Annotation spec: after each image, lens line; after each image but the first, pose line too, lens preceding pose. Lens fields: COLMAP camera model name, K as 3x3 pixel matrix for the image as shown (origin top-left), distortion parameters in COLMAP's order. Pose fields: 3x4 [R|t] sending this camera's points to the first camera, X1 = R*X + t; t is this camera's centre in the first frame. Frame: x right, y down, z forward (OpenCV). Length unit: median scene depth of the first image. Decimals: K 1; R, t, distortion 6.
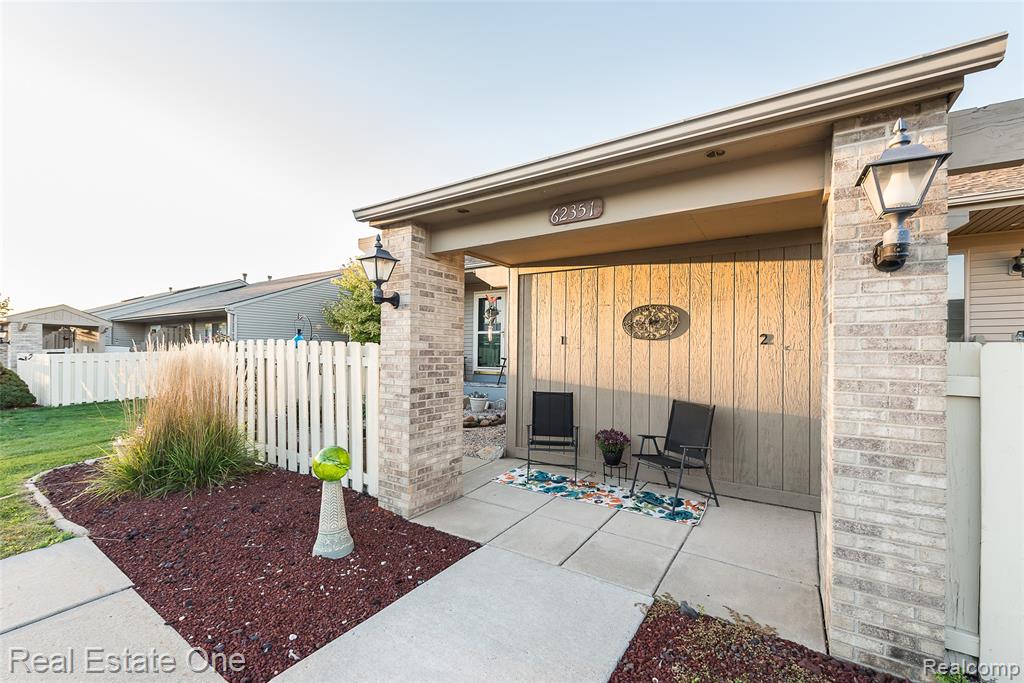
lens RADIAL K [[403.7, 0, 515.5], [0, 403.7, 348.8], [0, 0, 1]] dist [-0.011147, 0.000101]
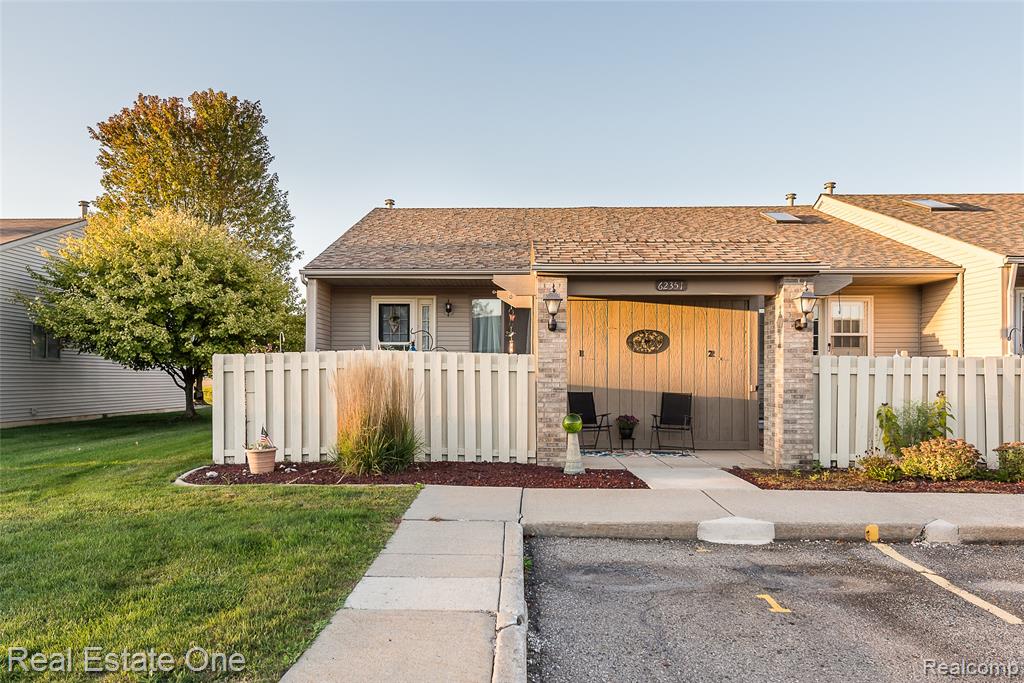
lens RADIAL K [[639.2, 0, 516.5], [0, 639.2, 379.6], [0, 0, 1]] dist [-0.001209, 0.000188]
pose [[0.843928, -0.013419, 0.536288, -1.346335], [0.003410, 0.999801, 0.019652, 0.026519], [-0.536445, -0.014756, 0.843806, -0.742770]]
